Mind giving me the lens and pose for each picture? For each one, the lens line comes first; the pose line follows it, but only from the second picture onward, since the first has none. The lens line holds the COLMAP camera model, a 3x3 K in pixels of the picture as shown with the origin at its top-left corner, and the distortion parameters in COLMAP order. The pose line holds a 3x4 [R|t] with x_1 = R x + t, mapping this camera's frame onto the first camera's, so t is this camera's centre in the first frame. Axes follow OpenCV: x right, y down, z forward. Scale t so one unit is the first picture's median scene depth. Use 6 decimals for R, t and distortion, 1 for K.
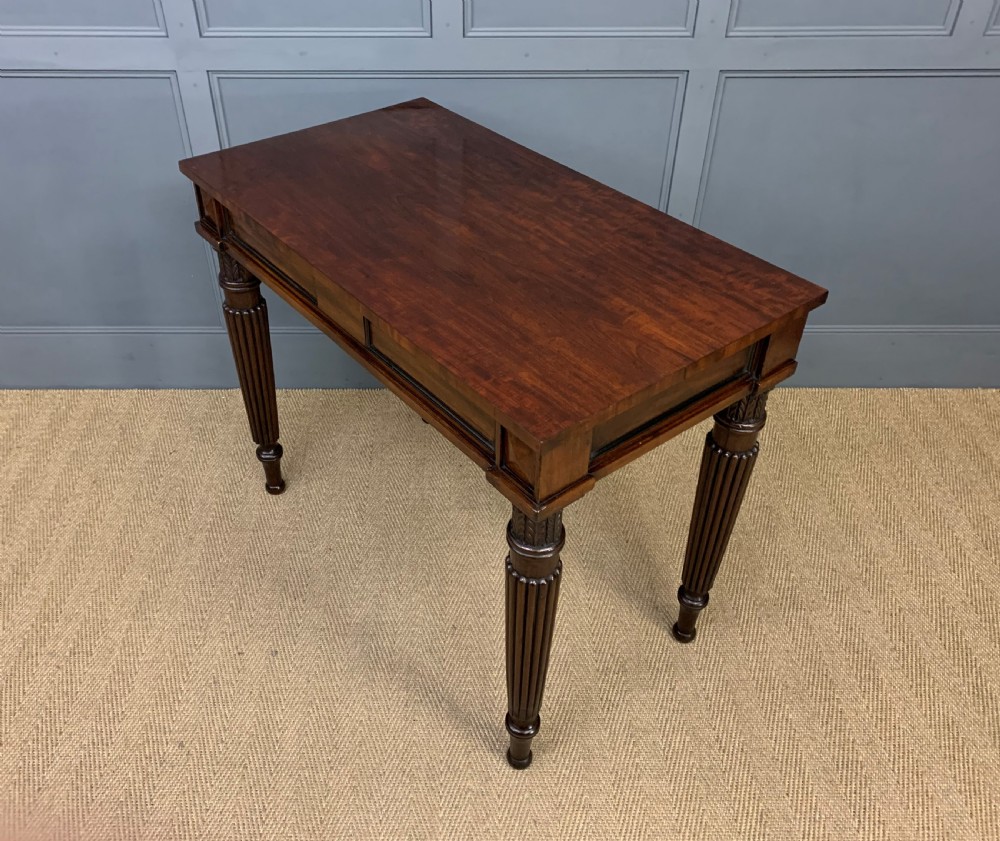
lens RADIAL K [[873.0, 0, 469.2], [0, 873.0, 405.7], [0, 0, 1]] dist [0.039721, -0.049439]
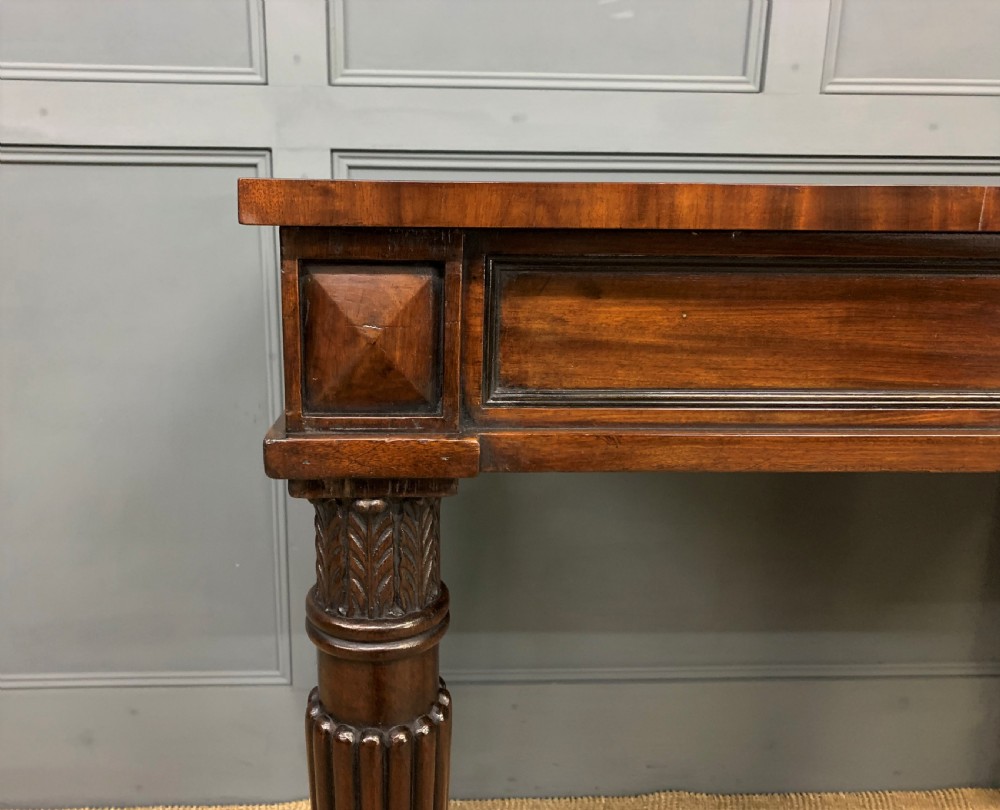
lens RADIAL K [[831.9, 0, 450.5], [0, 831.9, 410.3], [0, 0, 1]] dist [0.016516, -0.022935]
pose [[0.999430, -0.001617, 0.033711, -0.249048], [0.015199, 0.913391, -0.406799, -0.038429], [-0.030134, 0.407080, 0.912895, 0.619890]]
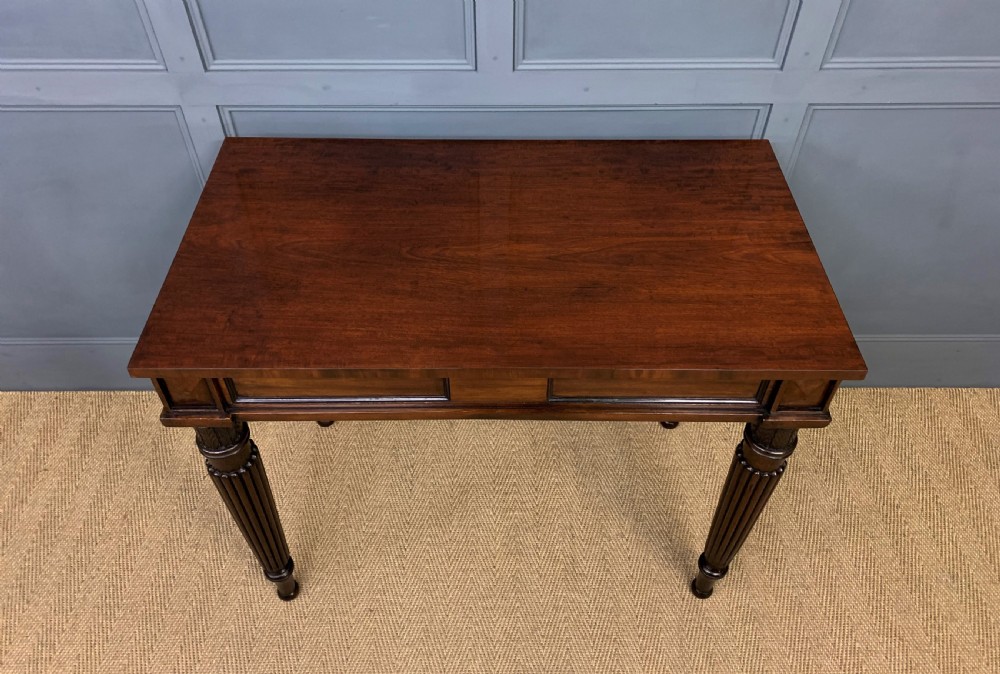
lens RADIAL K [[759.9, 0, 499.5], [0, 759.9, 305.9], [0, 0, 1]] dist [0.011945, 0.005683]
pose [[0.999999, -0.000746, 0.001168, -0.021017], [0.000585, 0.991312, 0.131532, -0.289009], [-0.001256, -0.131532, 0.991311, 0.233750]]
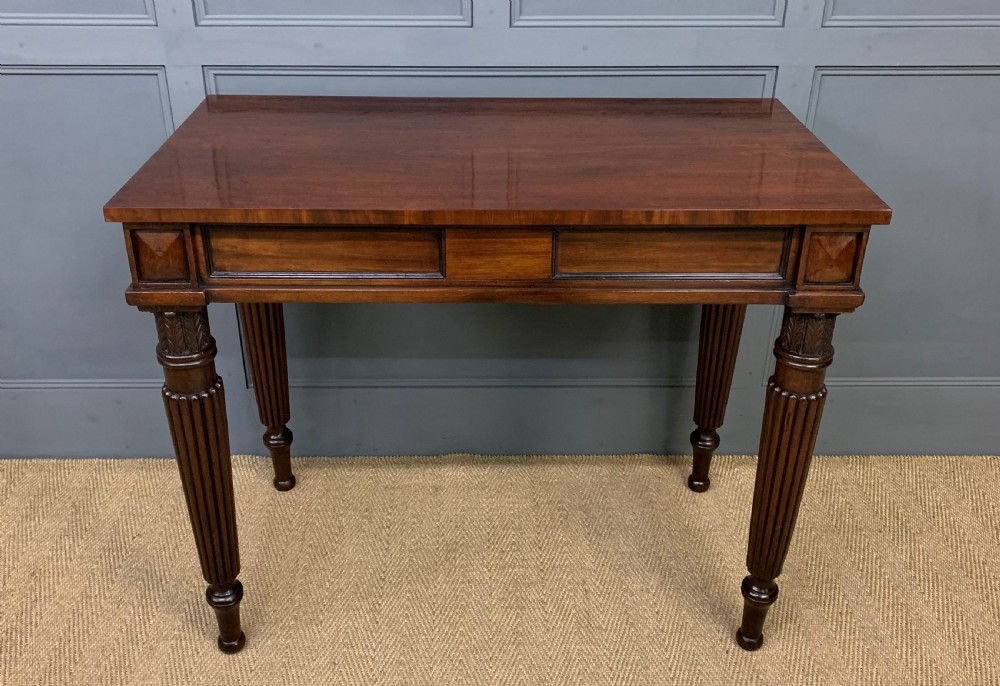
lens RADIAL K [[959.1, 0, 490.6], [0, 959.1, 345.3], [0, 0, 1]] dist [0.012953, 0.000000]
pose [[0.999970, -0.001064, 0.007650, -0.032457], [0.002302, 0.986511, -0.163680, 0.031164], [-0.007372, 0.163693, 0.986484, 0.143515]]
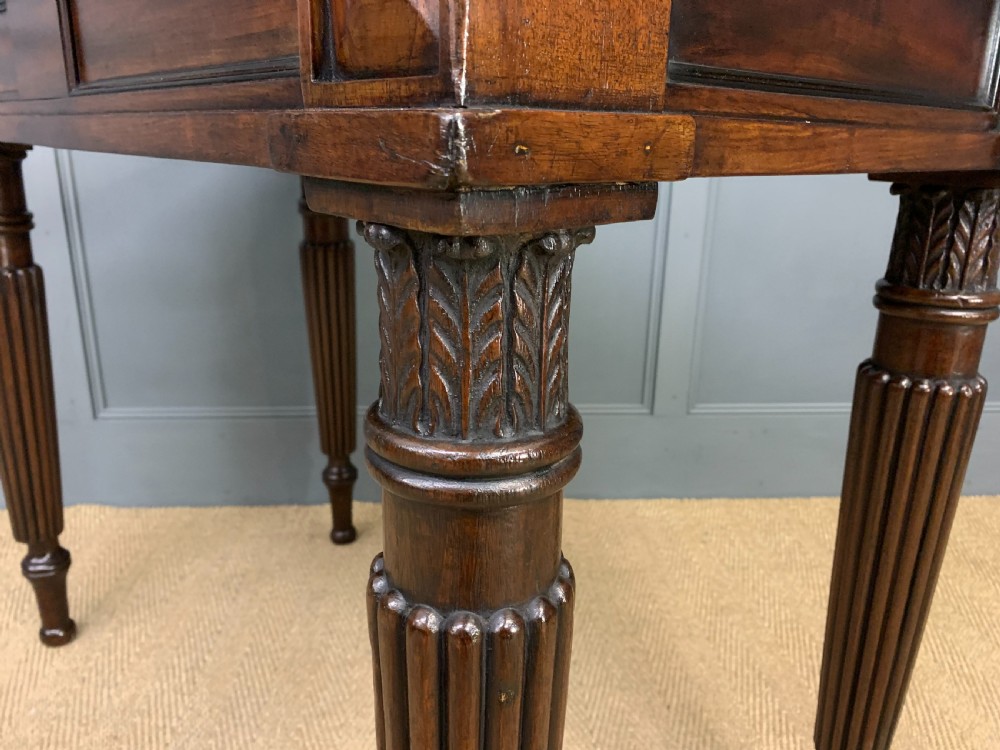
lens RADIAL K [[776.0, 0, 490.2], [0, 776.0, 372.5], [0, 0, 1]] dist [-0.012345, 0.020671]
pose [[0.998509, -0.005189, 0.054344, 0.044641], [0.024506, 0.932138, -0.361272, 0.140895], [-0.048782, 0.362065, 0.930875, 0.500015]]
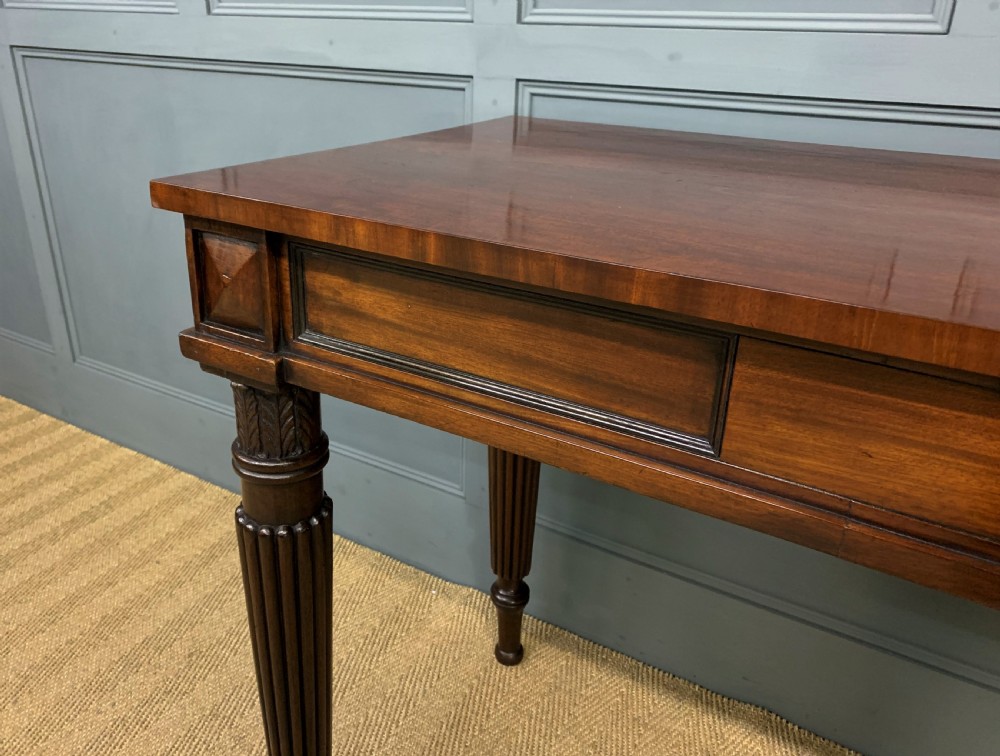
lens RADIAL K [[799.6, 0, 472.3], [0, 799.6, 361.6], [0, 0, 1]] dist [0.041218, -0.039131]
pose [[0.849922, 0.219750, -0.478897, -0.012920], [-0.340464, 0.922703, -0.180840, -0.089166], [0.402140, 0.316747, 0.859043, 0.578141]]
